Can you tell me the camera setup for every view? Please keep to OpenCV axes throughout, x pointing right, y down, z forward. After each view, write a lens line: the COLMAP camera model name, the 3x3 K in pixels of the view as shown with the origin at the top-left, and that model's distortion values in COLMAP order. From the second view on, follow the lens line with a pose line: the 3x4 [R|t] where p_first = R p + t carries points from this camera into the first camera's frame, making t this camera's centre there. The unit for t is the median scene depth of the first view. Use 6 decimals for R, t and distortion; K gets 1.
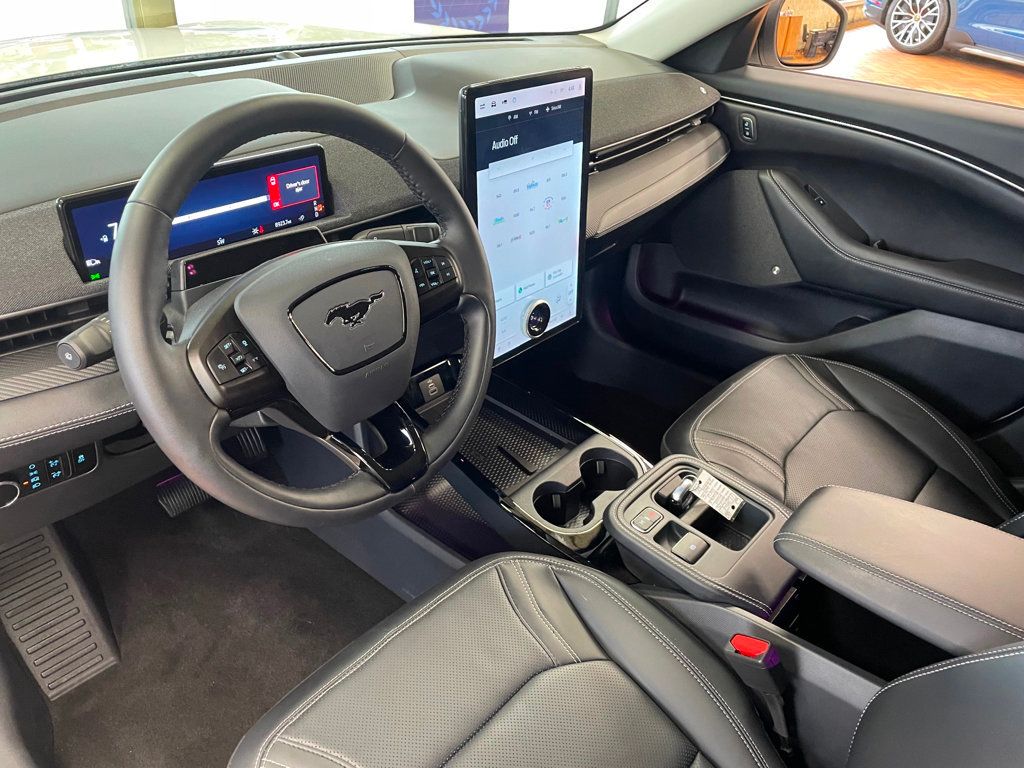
lens RADIAL K [[765.0, 0, 511.9], [0, 765.0, 385.2], [0, 0, 1]] dist [0.009666, -0.002582]
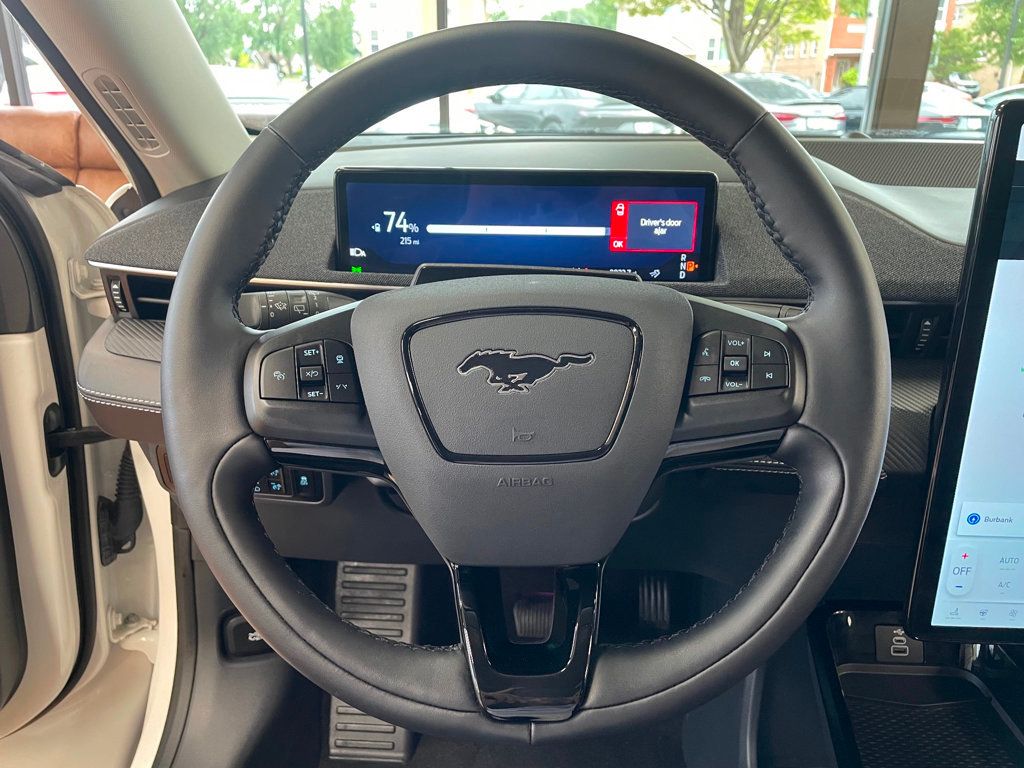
lens RADIAL K [[765.0, 0, 517.0], [0, 765.0, 357.6], [0, 0, 1]] dist [0.009666, -0.002582]
pose [[0.644335, 0.206219, -0.736414, 0.172395], [-0.395565, 0.914002, -0.090156, -0.045241], [0.654492, 0.349391, 0.670497, 0.537308]]
